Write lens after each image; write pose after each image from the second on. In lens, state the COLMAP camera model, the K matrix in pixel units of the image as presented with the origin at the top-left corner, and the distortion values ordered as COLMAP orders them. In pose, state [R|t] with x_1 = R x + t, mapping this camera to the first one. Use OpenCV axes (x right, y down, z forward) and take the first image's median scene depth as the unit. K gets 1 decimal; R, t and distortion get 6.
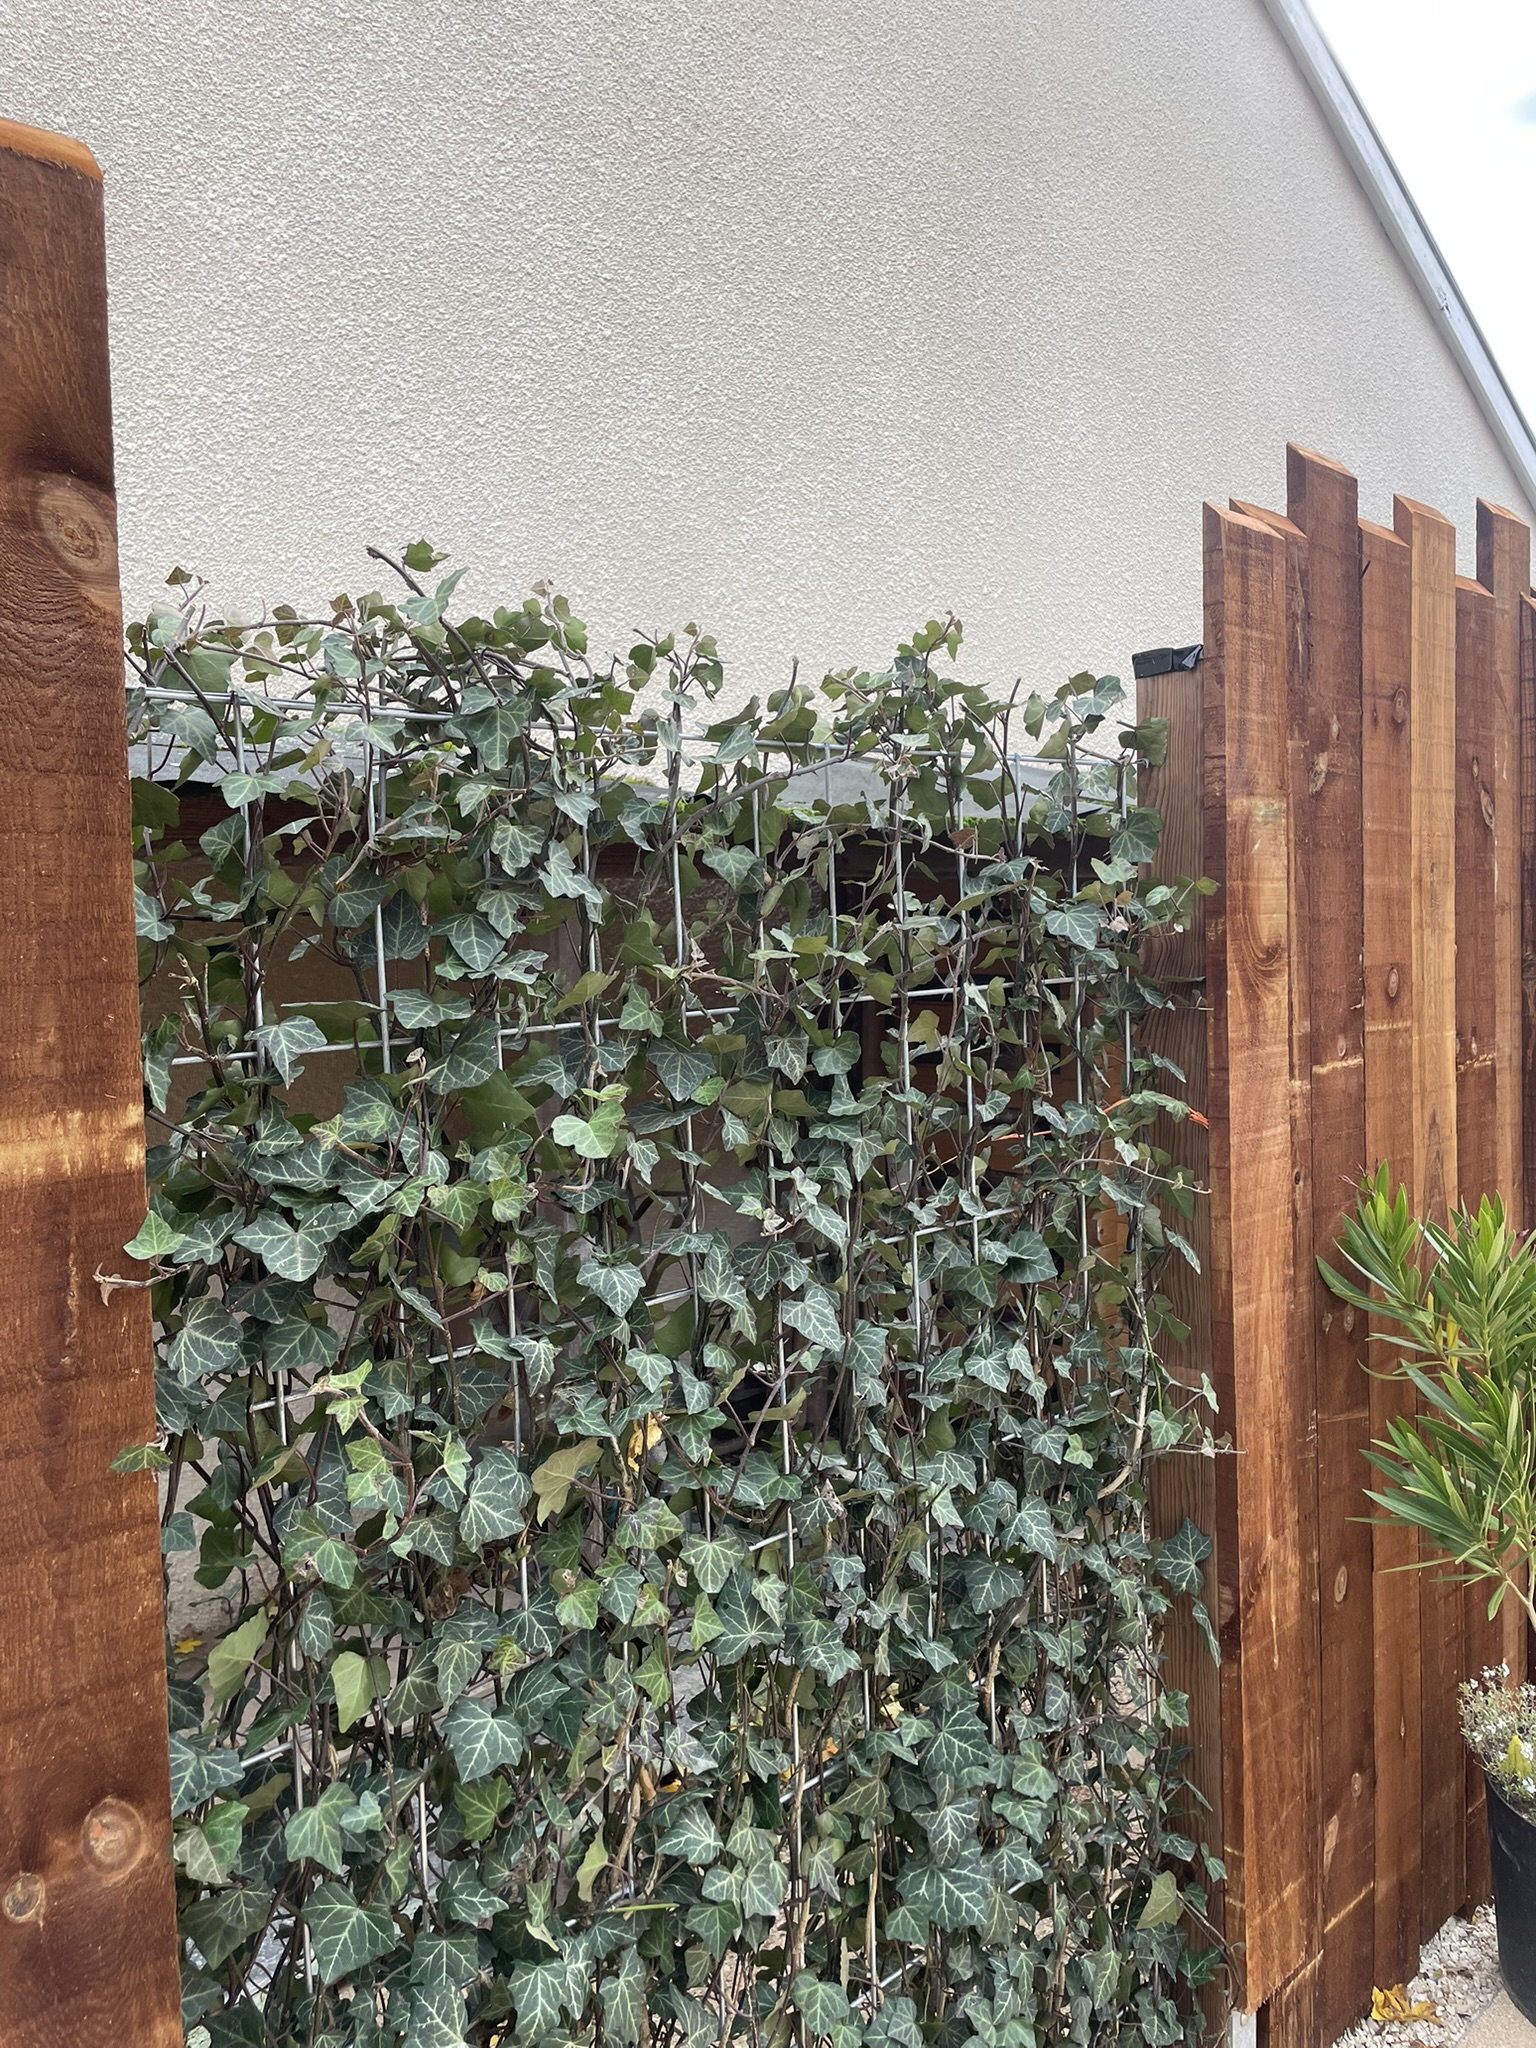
lens RADIAL K [[1547.1, 0, 768.0], [0, 1547.1, 1024.0], [0, 0, 1]] dist [0.034896, -0.005010]
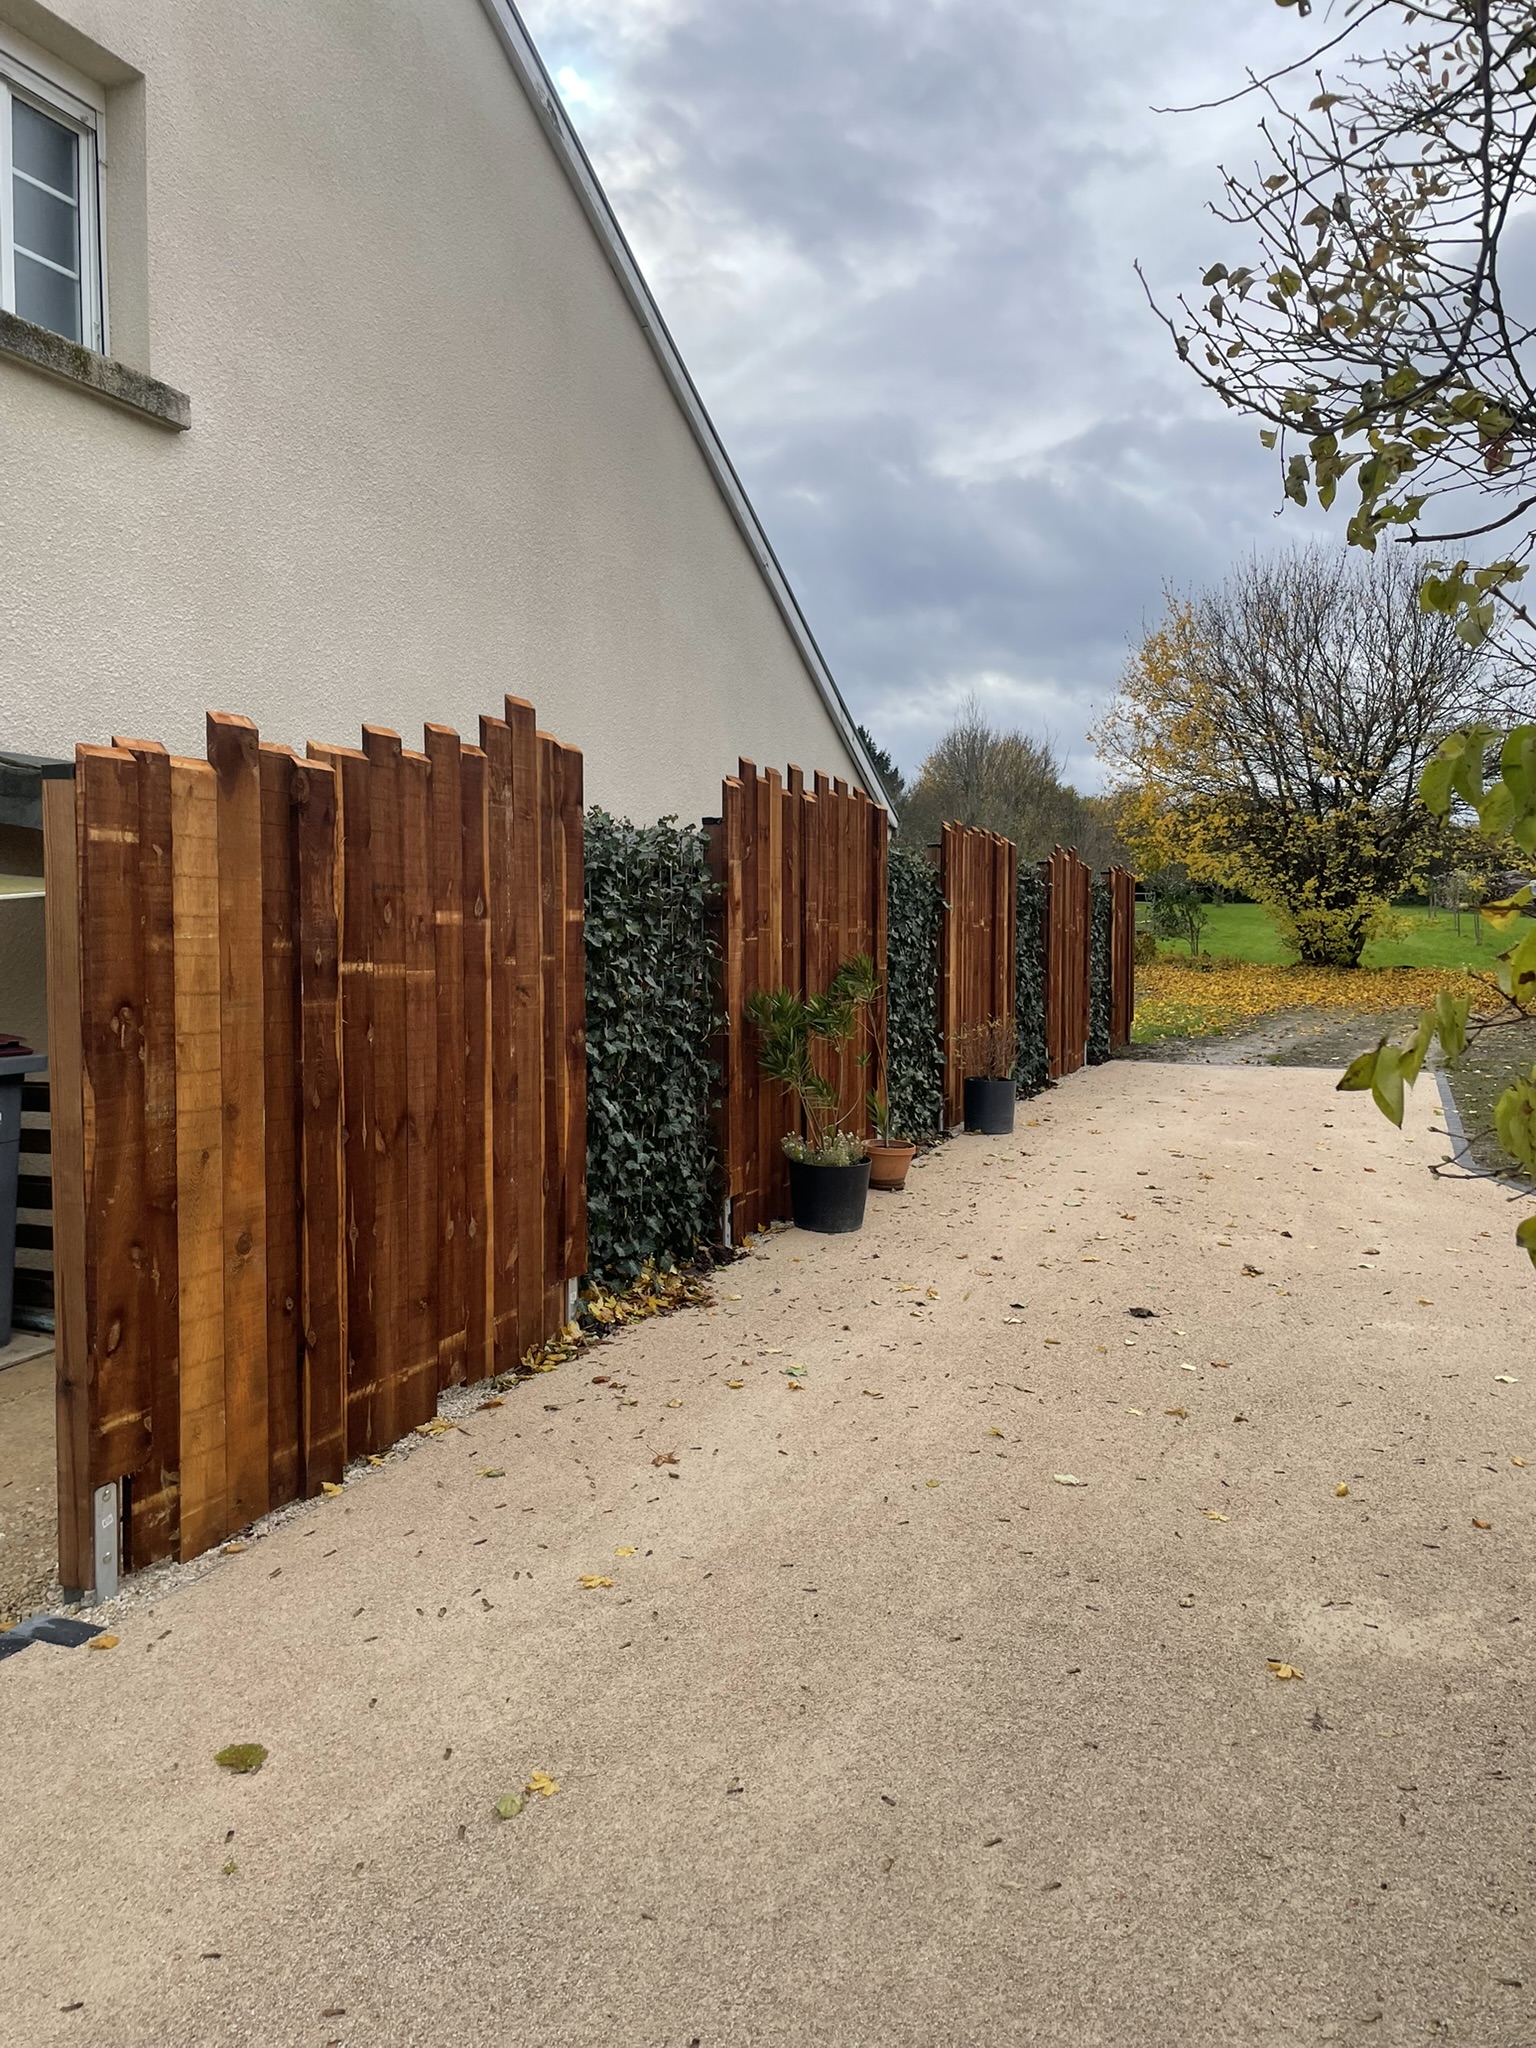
lens RADIAL K [[1547.1, 0, 768.0], [0, 1547.1, 1024.0], [0, 0, 1]] dist [0.034896, -0.005010]
pose [[0.911886, 0.005145, 0.410411, -0.988857], [-0.002852, 0.999977, -0.006198, 0.233930], [-0.410433, 0.004482, 0.911880, -2.097754]]
